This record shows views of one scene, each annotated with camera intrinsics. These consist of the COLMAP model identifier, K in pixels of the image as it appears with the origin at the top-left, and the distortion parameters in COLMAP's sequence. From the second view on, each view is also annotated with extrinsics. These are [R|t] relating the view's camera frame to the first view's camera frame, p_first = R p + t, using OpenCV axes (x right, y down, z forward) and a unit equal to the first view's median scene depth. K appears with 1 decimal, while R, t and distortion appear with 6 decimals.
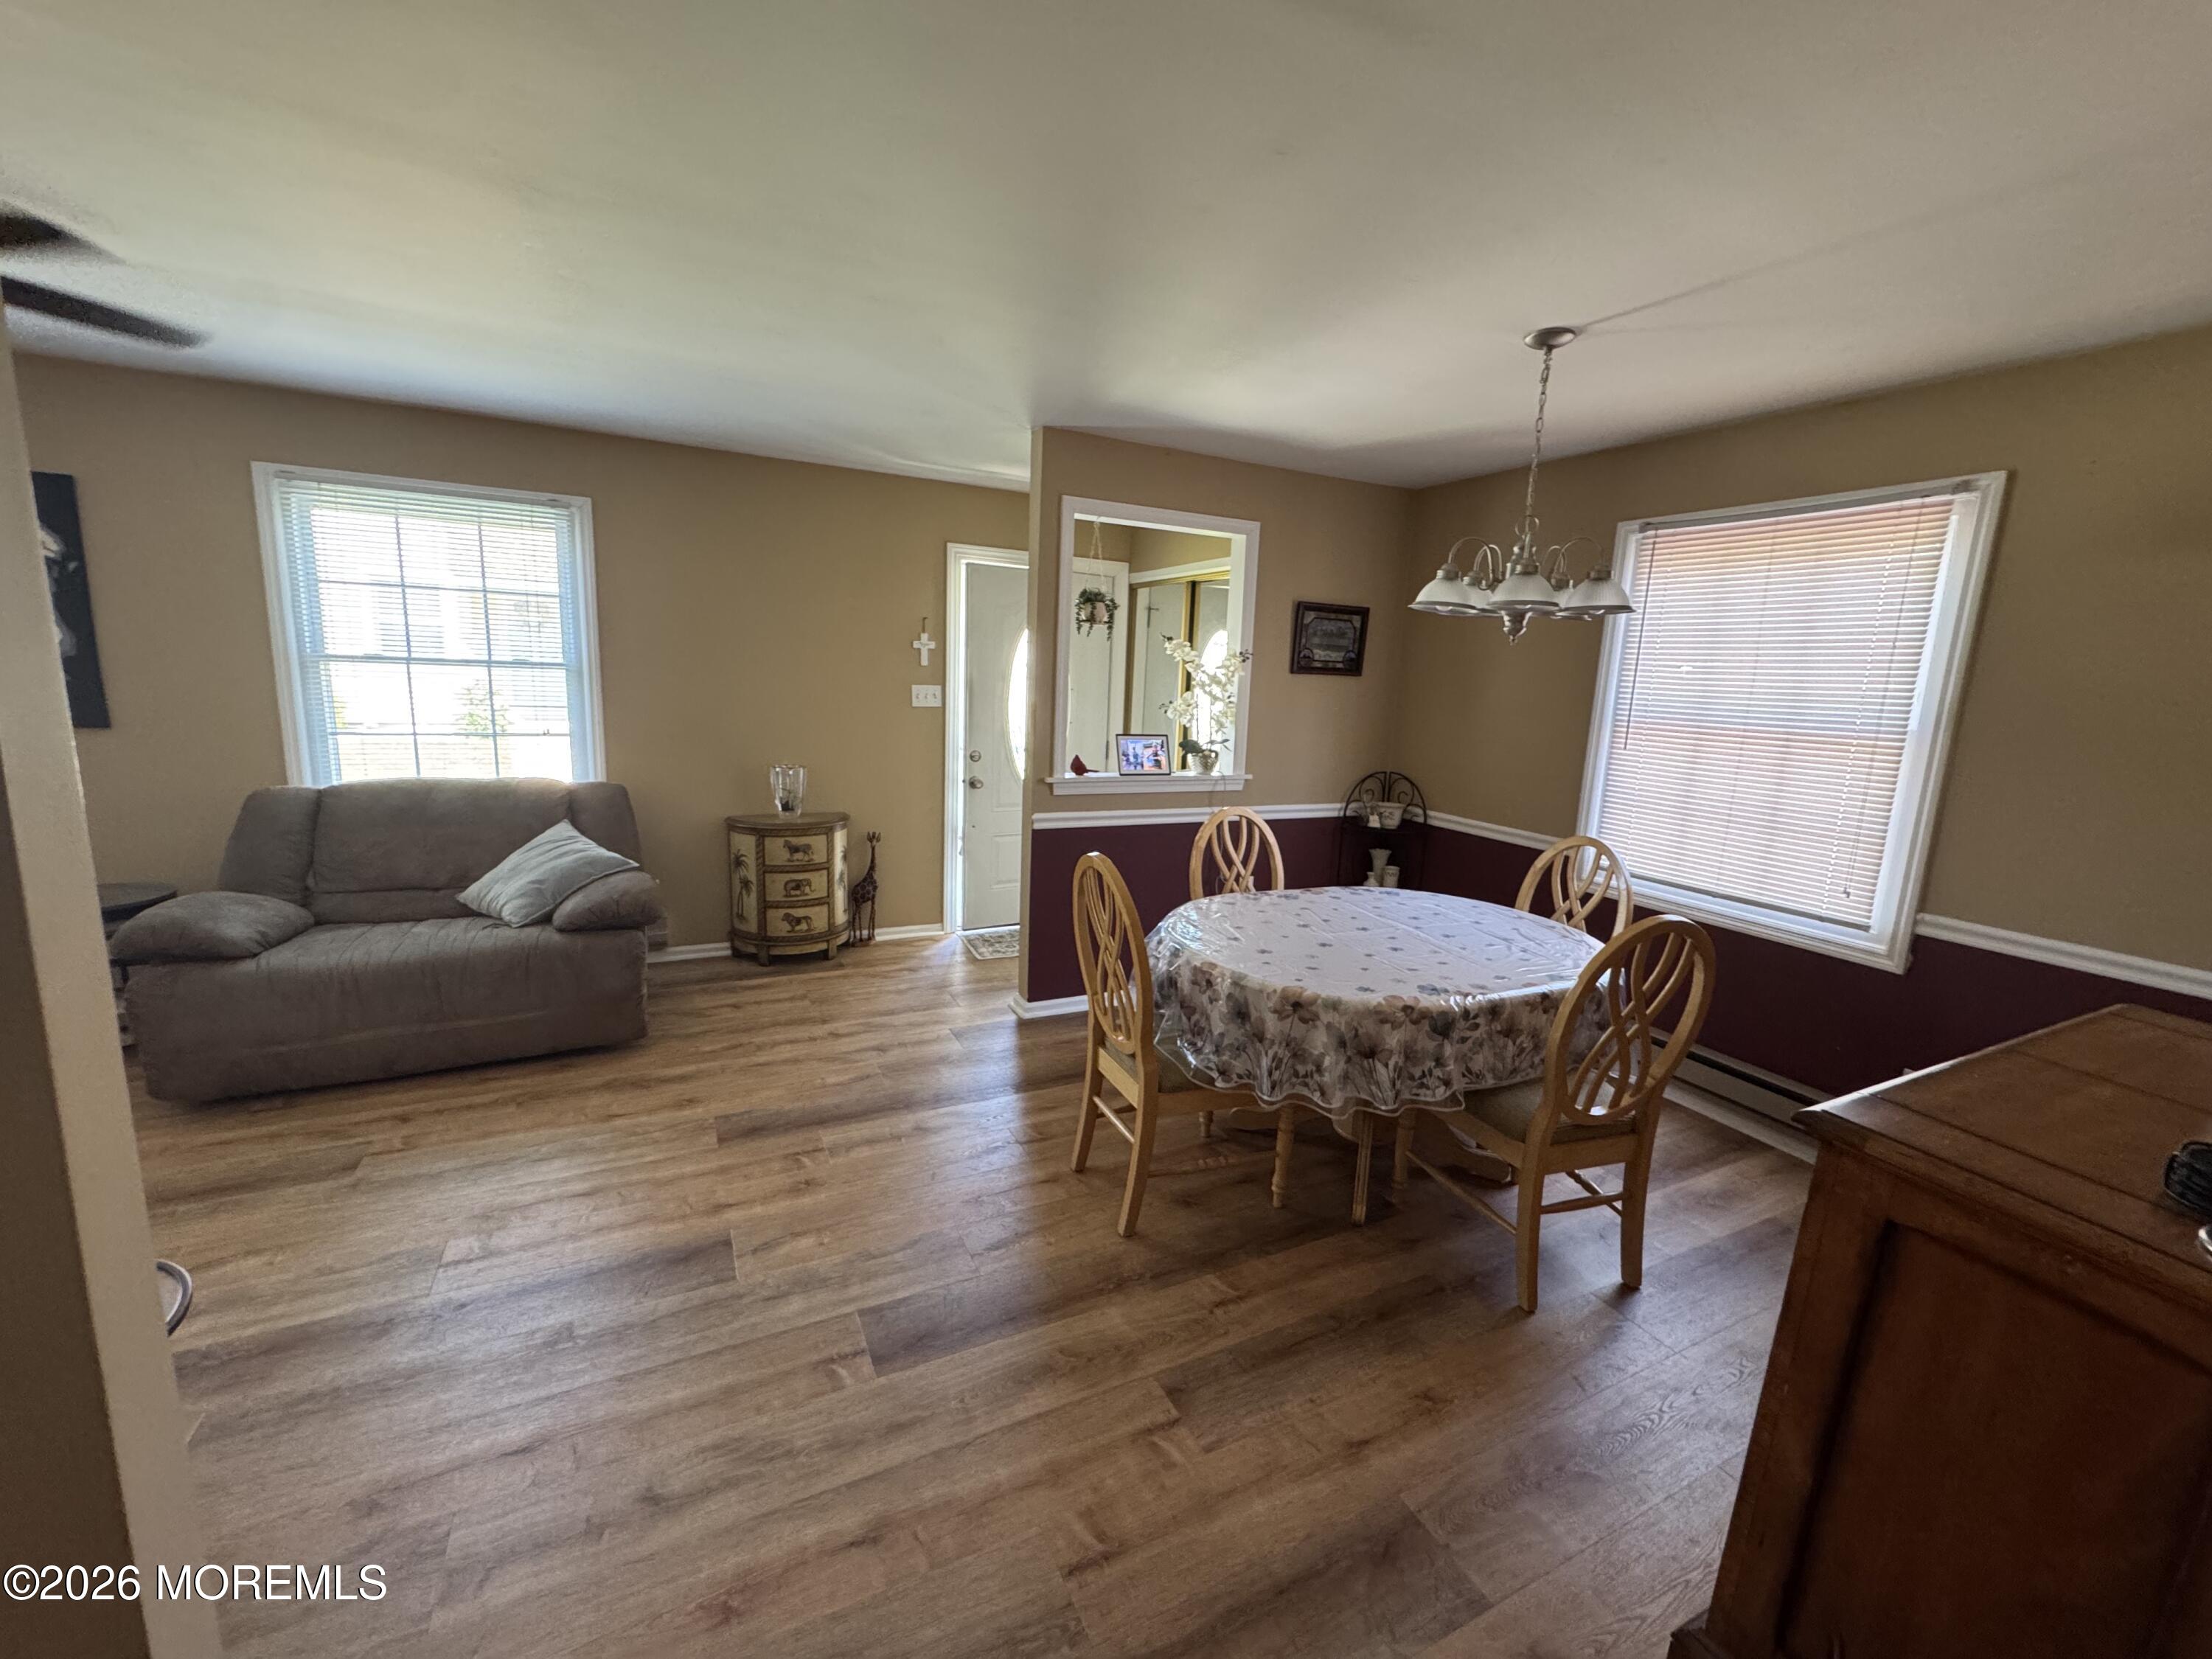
lens RADIAL K [[886.9, 0, 1106.0], [0, 886.9, 829.5], [0, 0, 1]] dist [-0.002710, -0.000107]
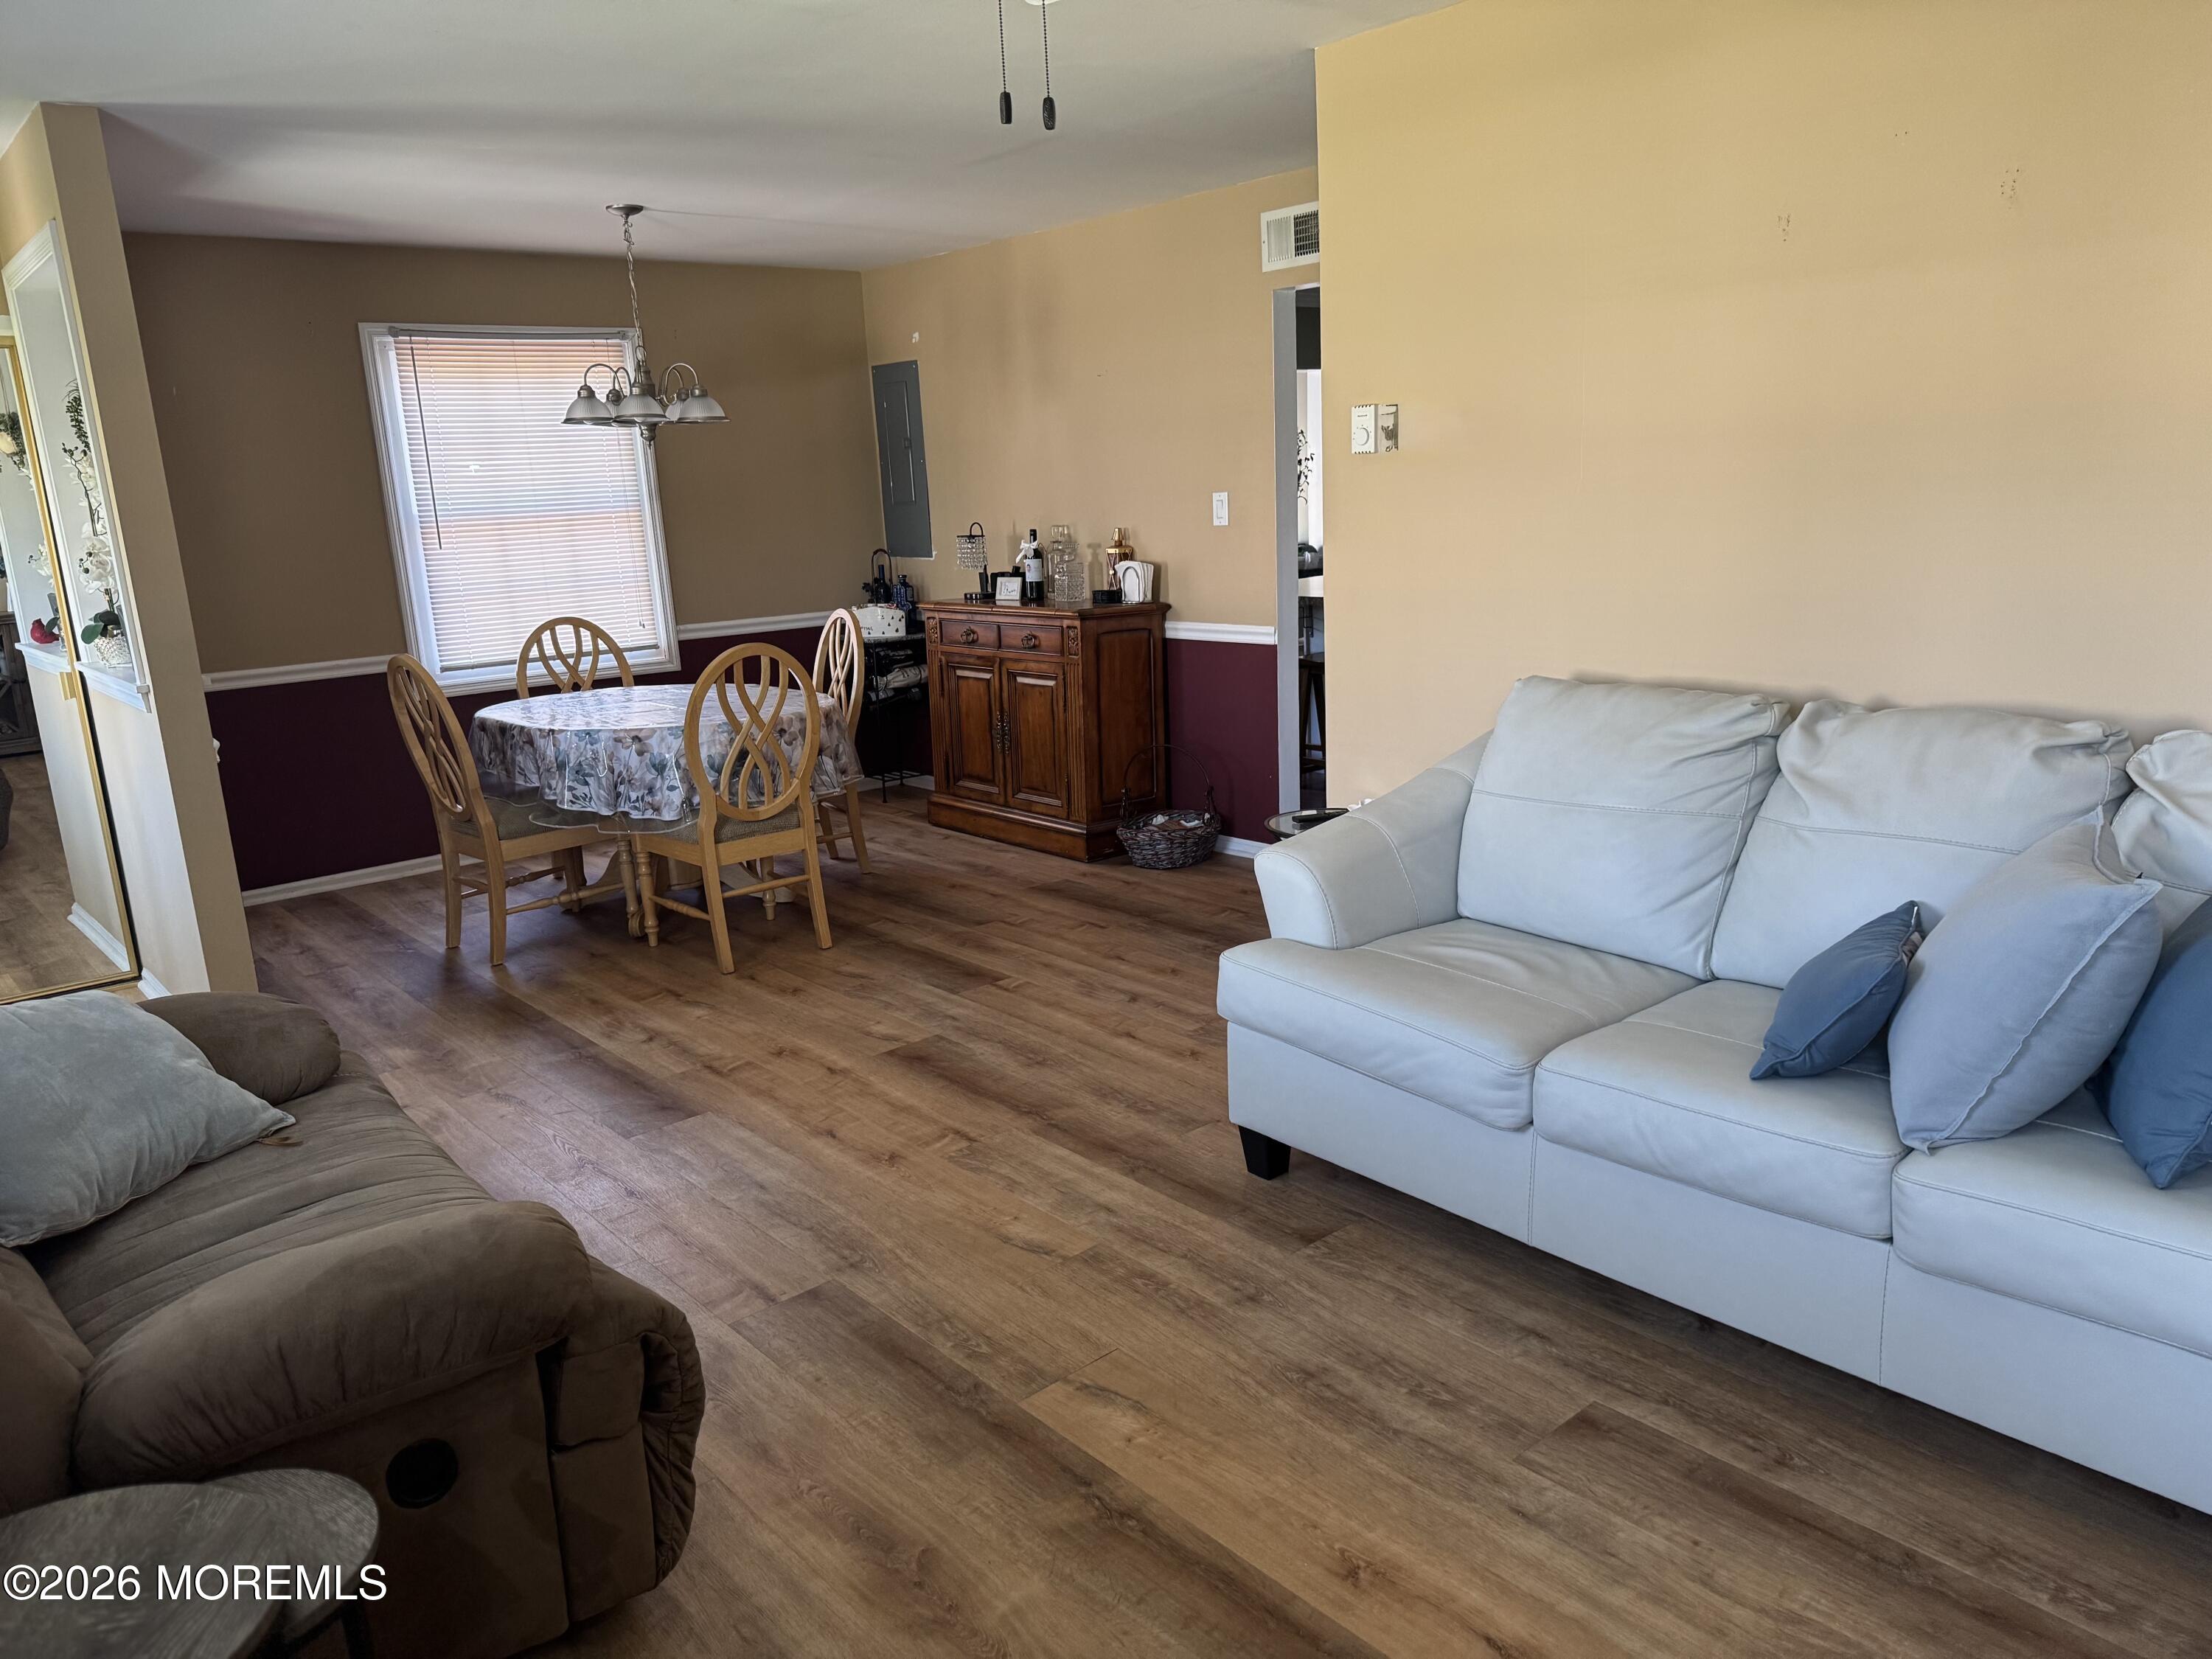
lens RADIAL K [[1539.2, 0, 1114.3], [0, 1539.2, 825.0], [0, 0, 1]] dist [0.188641, -0.352213]
pose [[-0.245299, -0.245102, 0.937952, -1.793725], [0.208751, 0.931461, 0.297999, -0.221437], [-0.946706, 0.268897, -0.177321, 0.849812]]
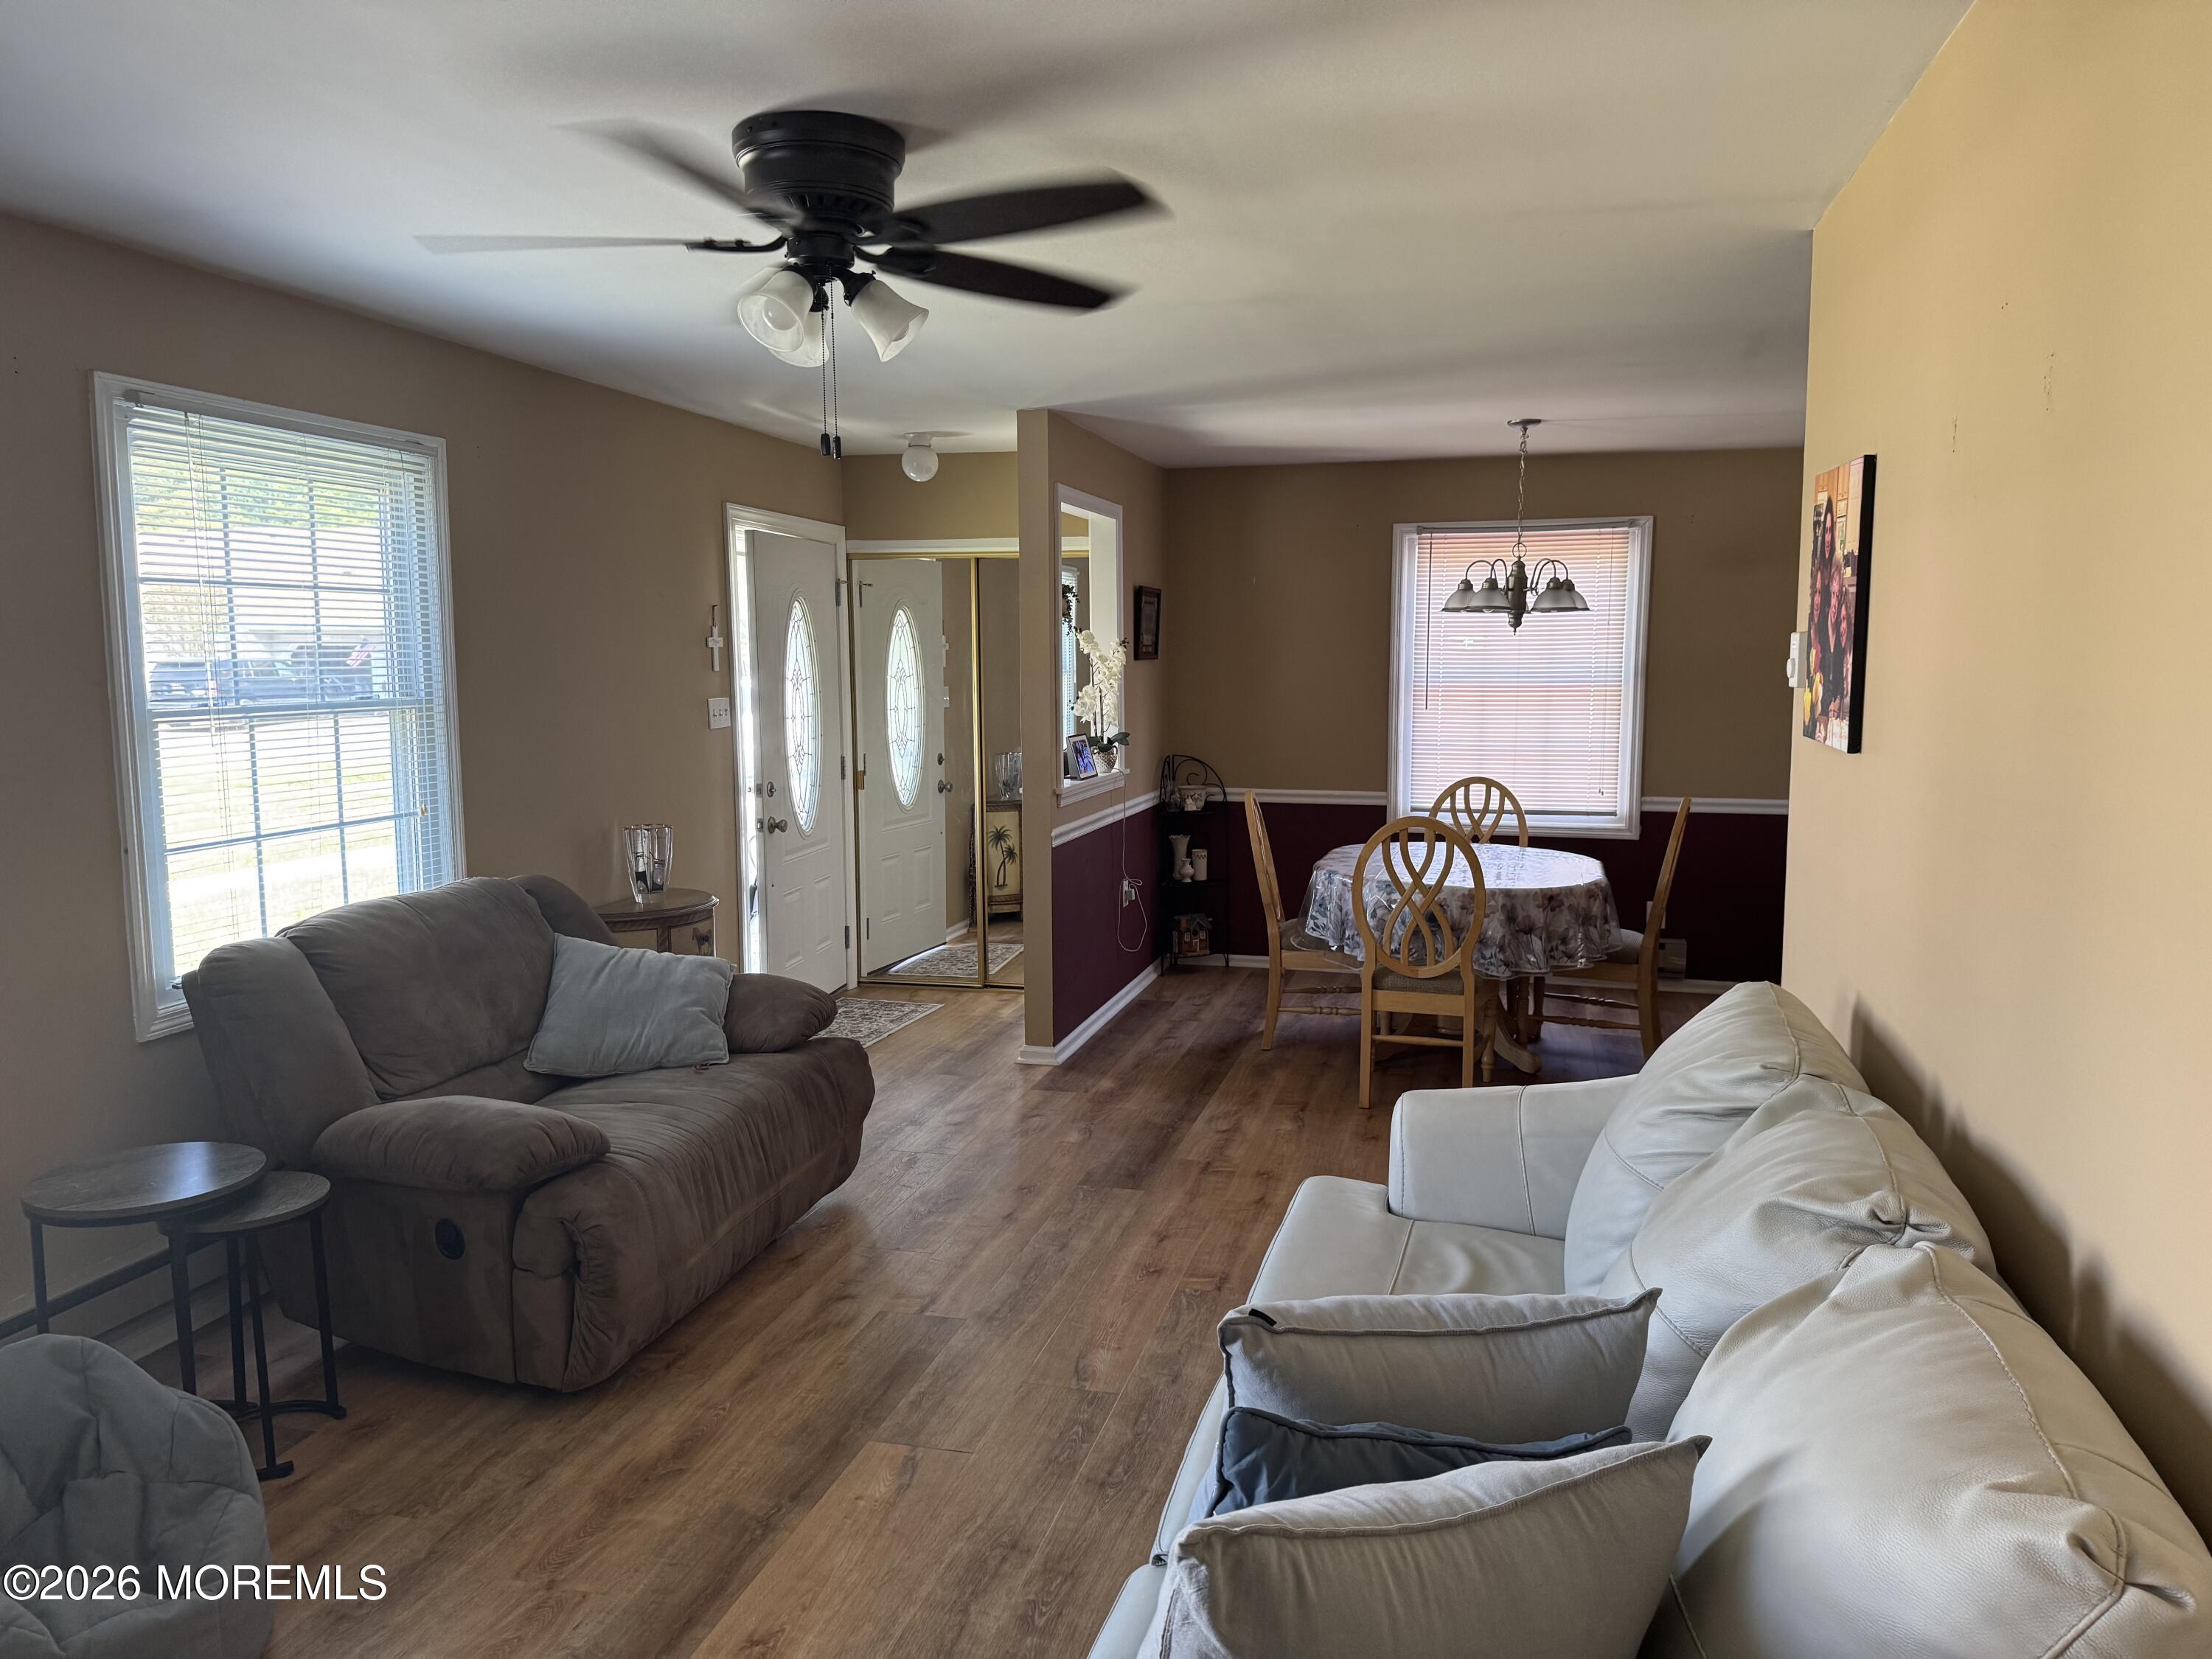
lens RADIAL K [[1539.2, 0, 1114.3], [0, 1539.2, 825.0], [0, 0, 1]] dist [0.188641, -0.352213]
pose [[0.656705, -0.127692, 0.743259, -1.662716], [0.161456, 0.986515, 0.026829, -0.076227], [-0.736662, 0.102385, 0.668466, -0.123118]]
